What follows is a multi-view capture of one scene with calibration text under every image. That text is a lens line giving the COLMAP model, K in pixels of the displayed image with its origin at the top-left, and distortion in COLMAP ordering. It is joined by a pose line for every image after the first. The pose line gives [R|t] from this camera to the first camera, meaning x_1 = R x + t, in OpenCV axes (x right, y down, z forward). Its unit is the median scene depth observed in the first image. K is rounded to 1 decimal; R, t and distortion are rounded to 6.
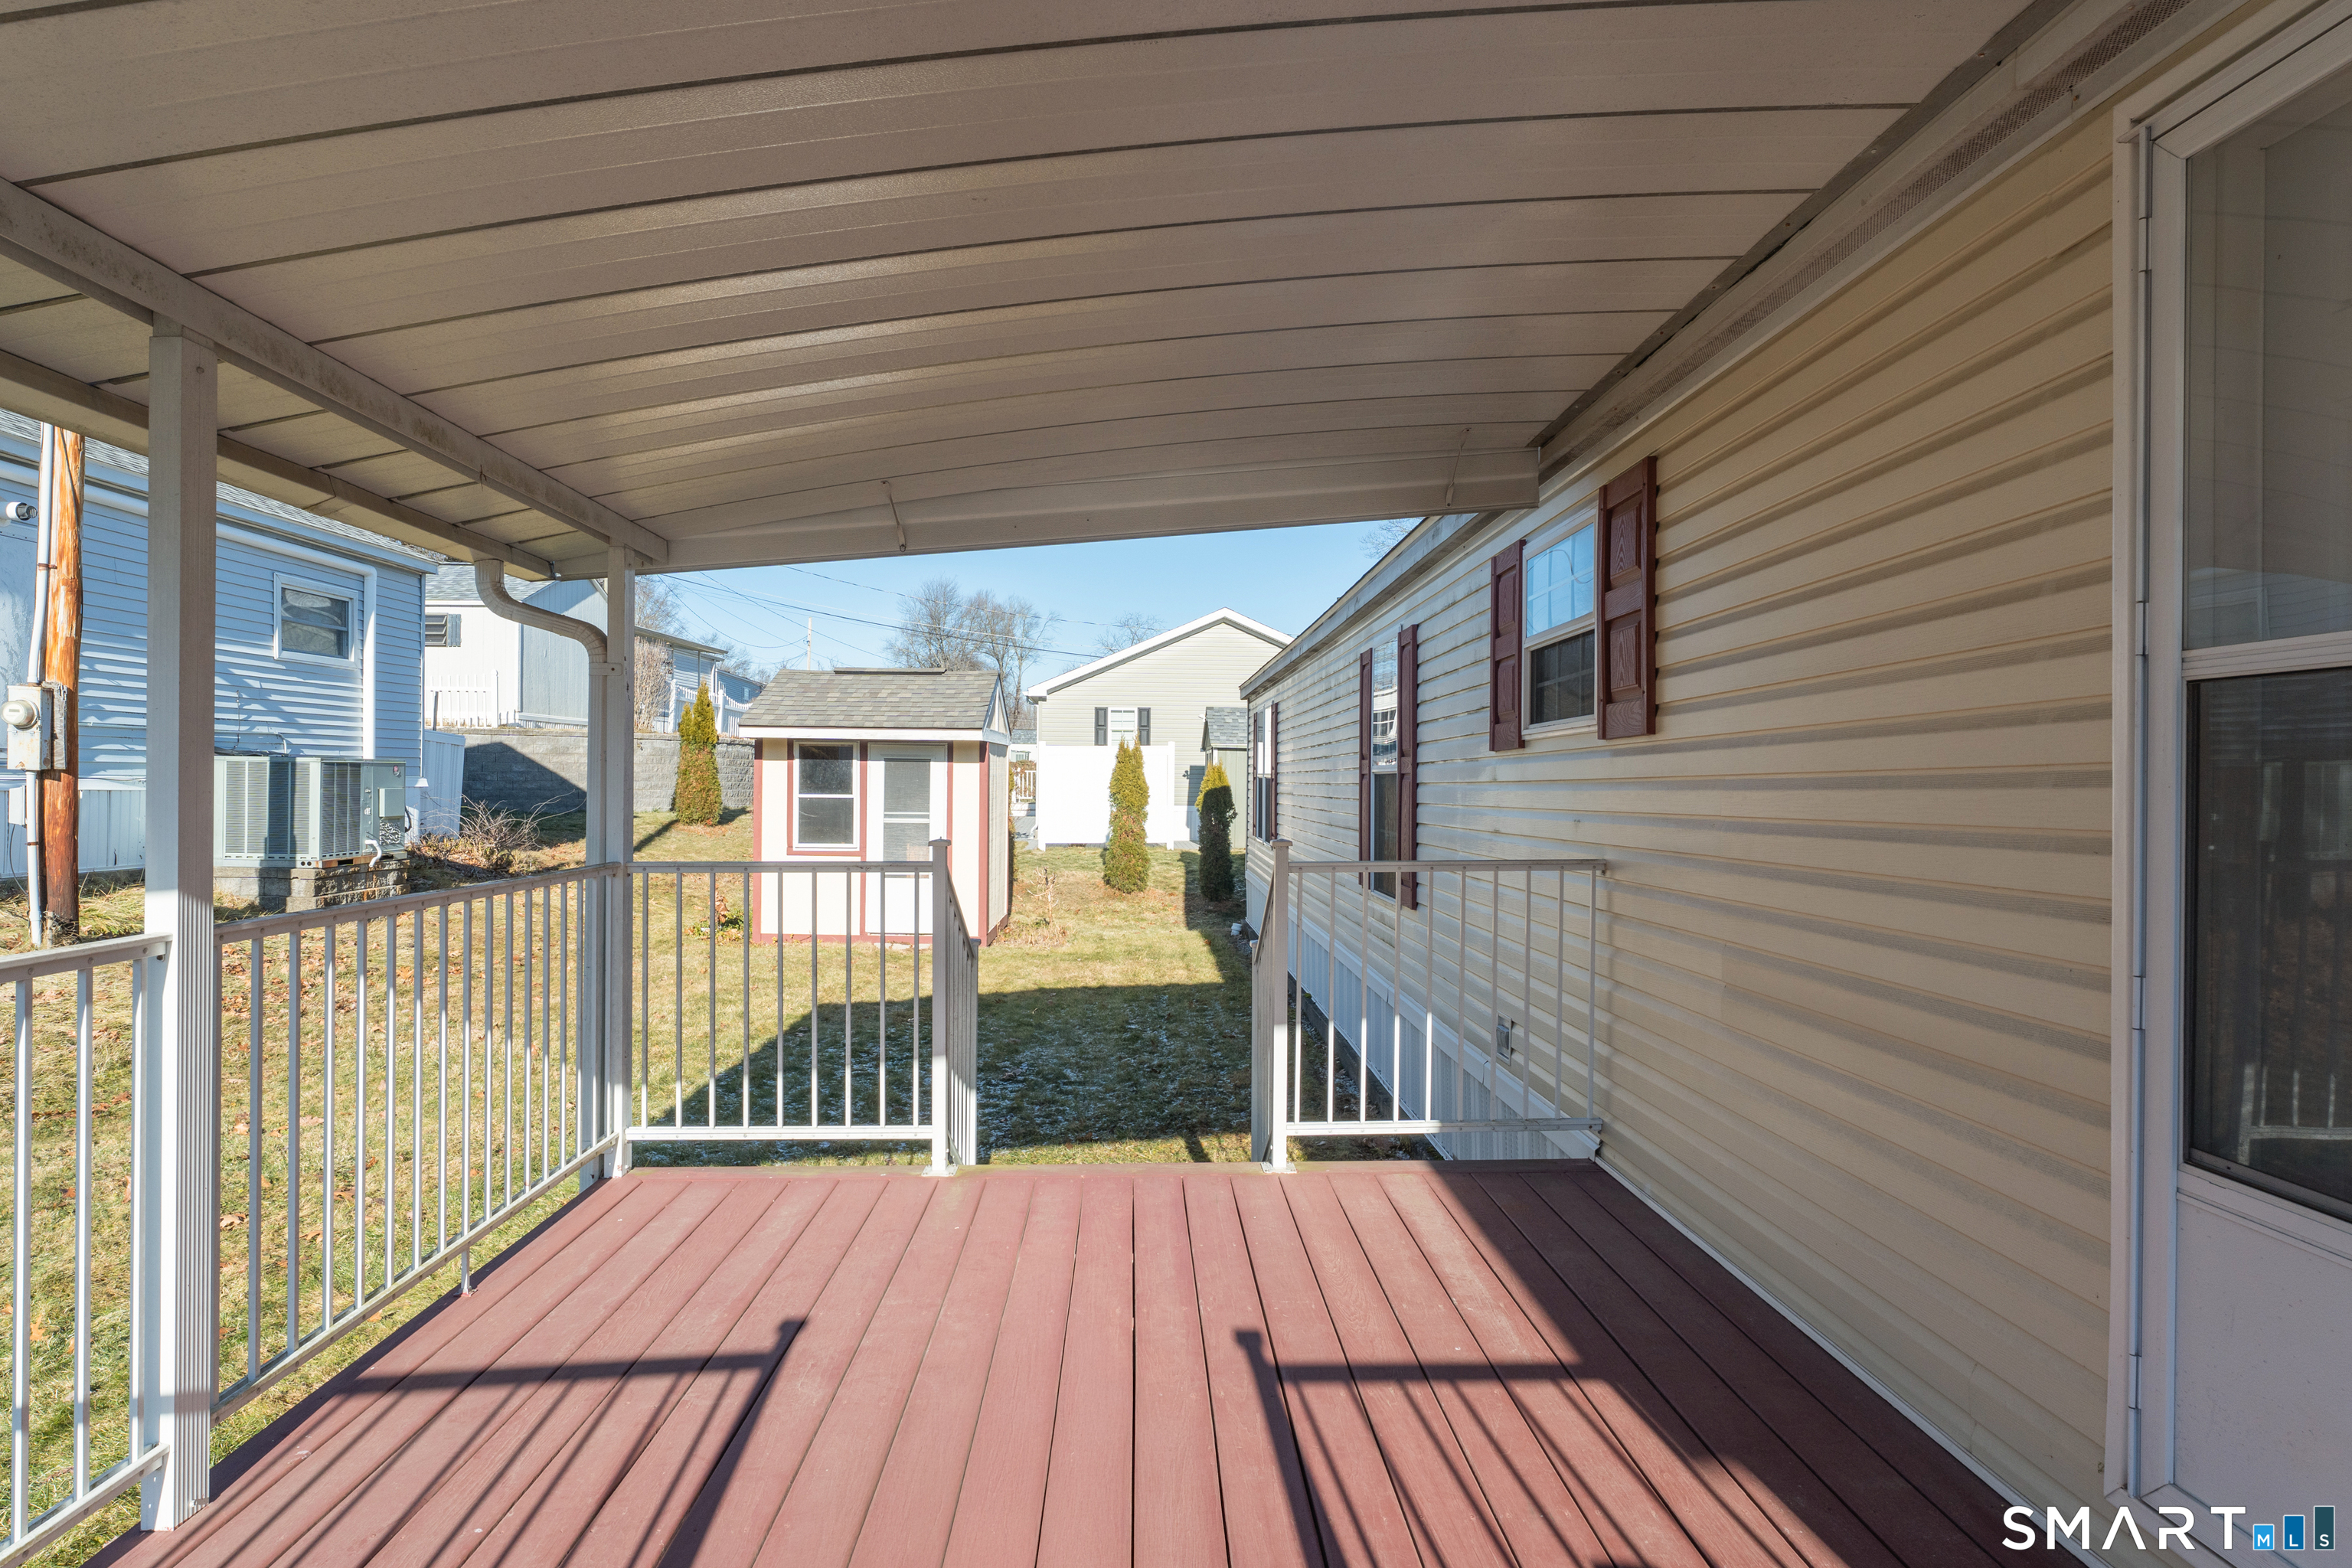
lens RADIAL K [[1260.0, 0, 1176.0], [0, 1260.0, 784.0], [0, 0, 1]] dist [-0.003260, 0.000211]
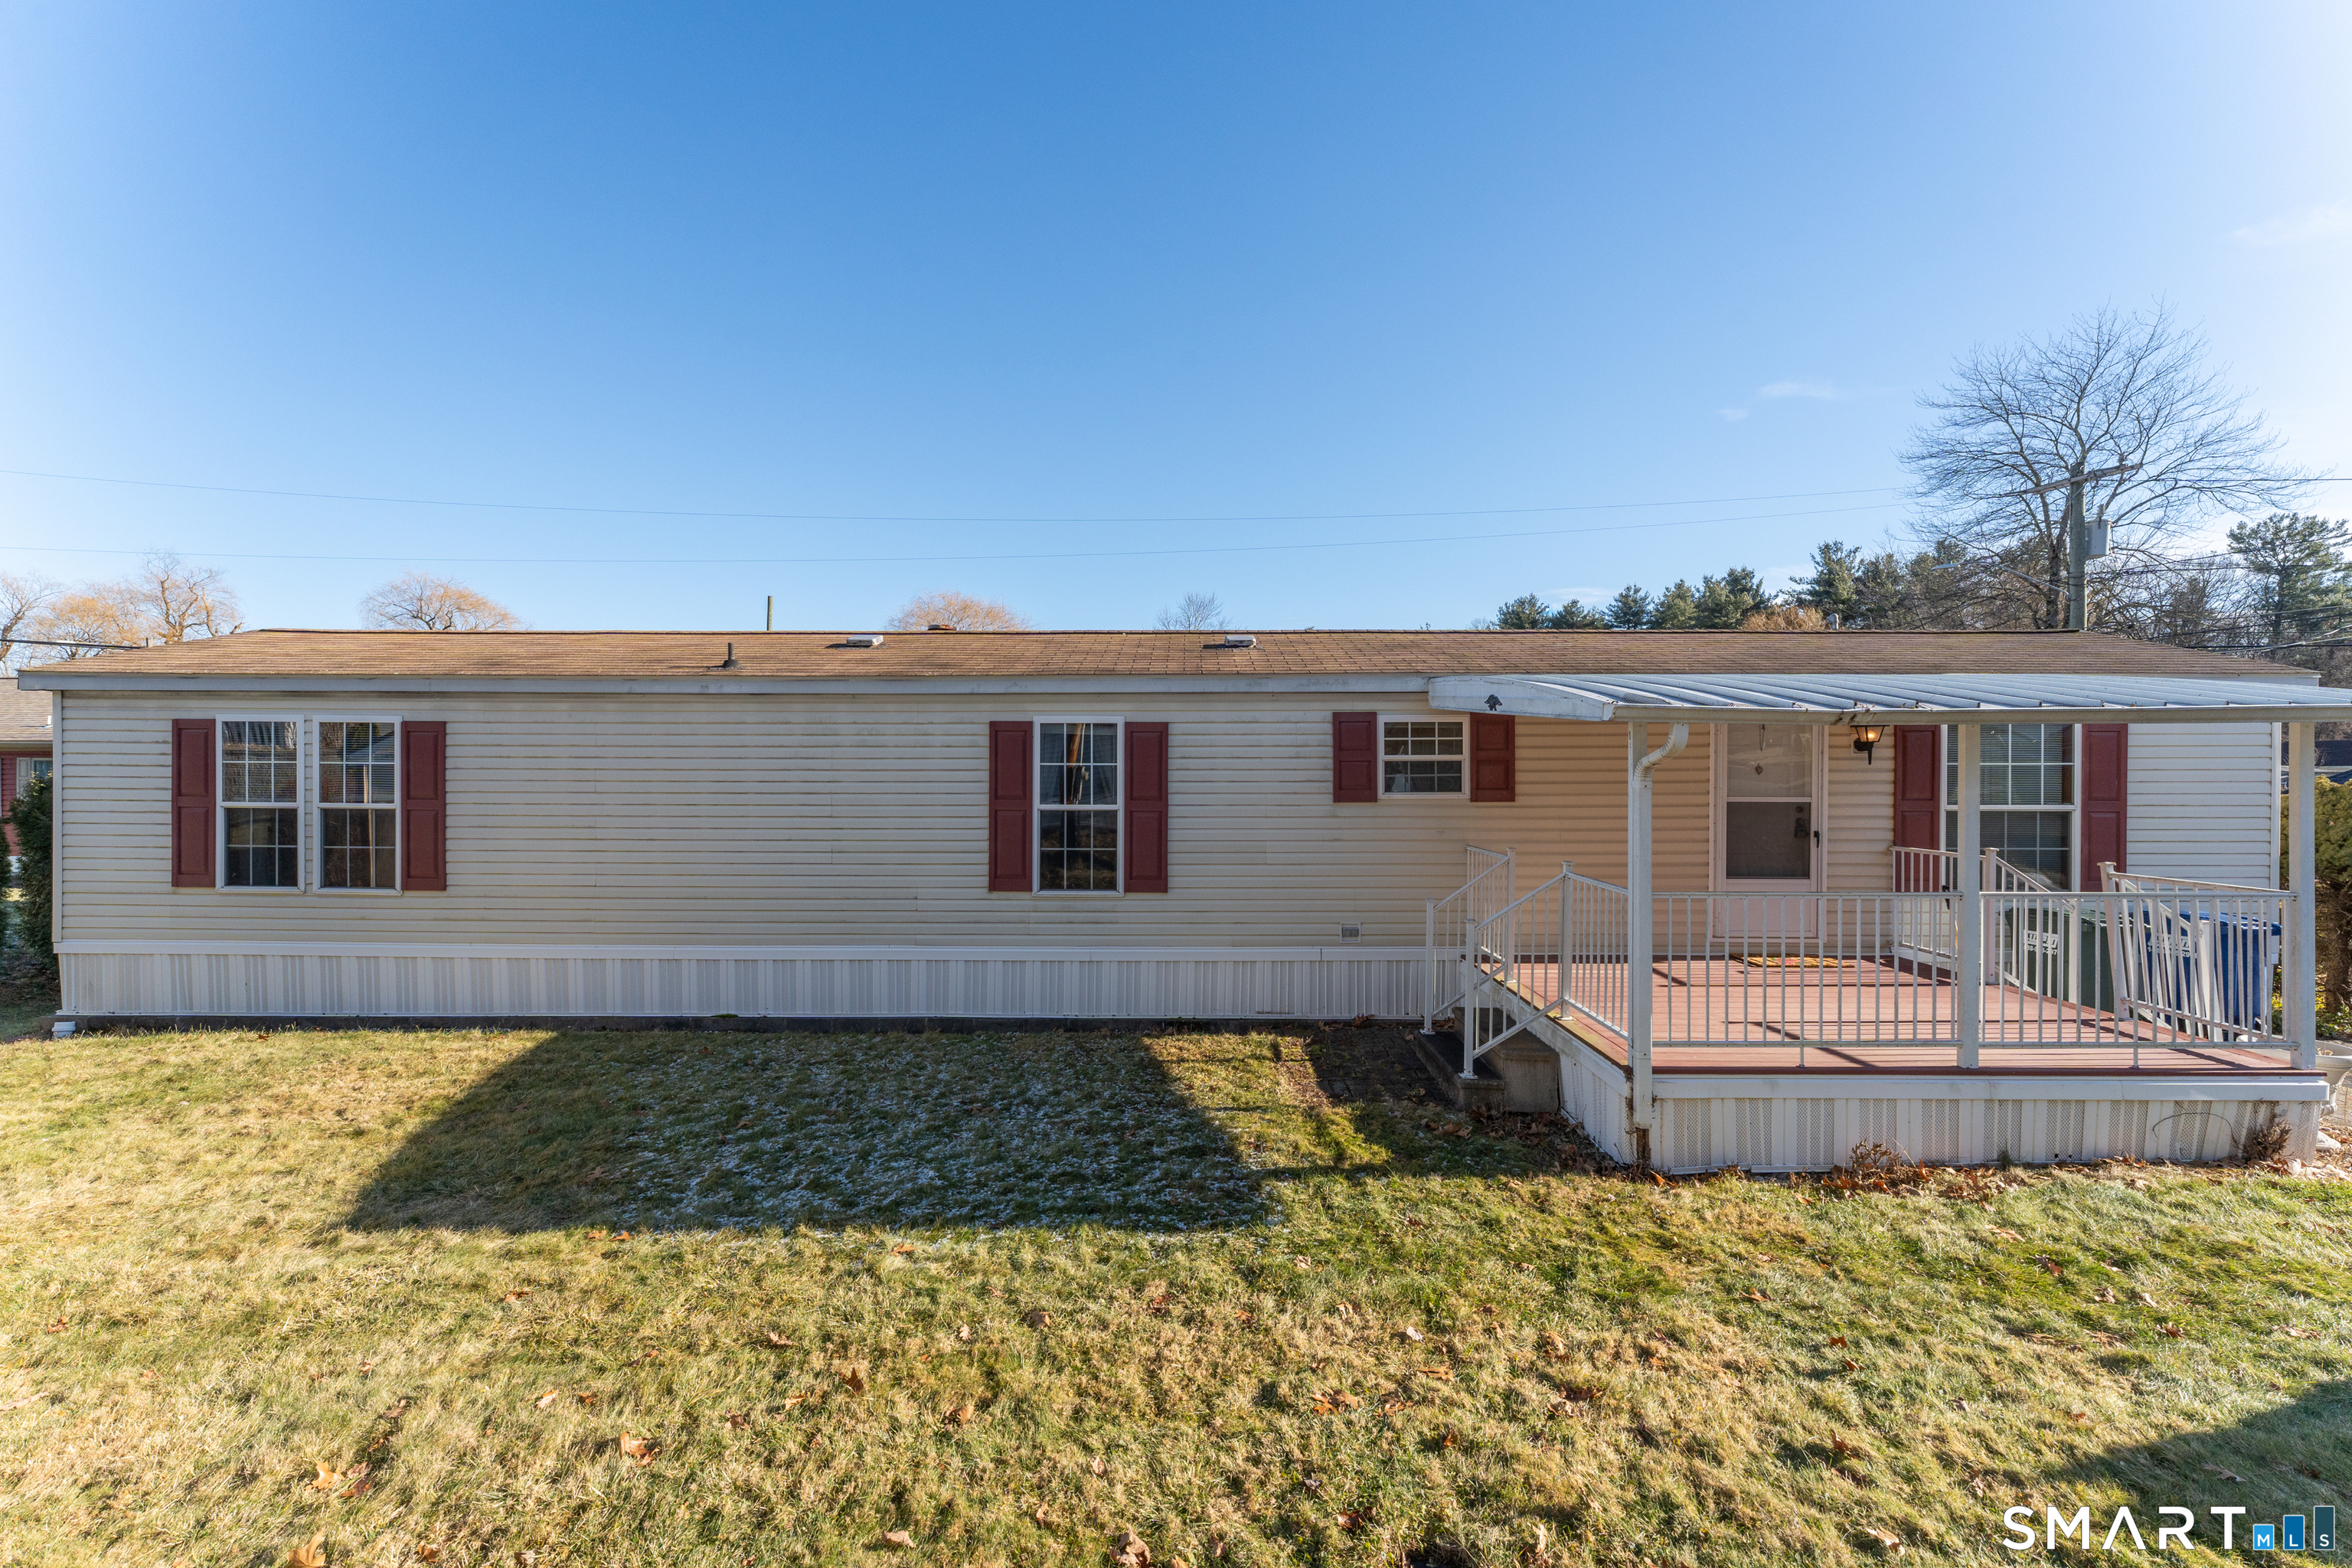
lens RADIAL K [[934.4, 0, 1177.9], [0, 934.4, 776.5], [0, 0, 1]] dist [0.000410, -0.000076]
pose [[0.044944, -0.009285, 0.998946, -0.499710], [-0.000797, 0.999956, 0.009330, -0.031319], [-0.998989, -0.001216, 0.044935, 0.442436]]
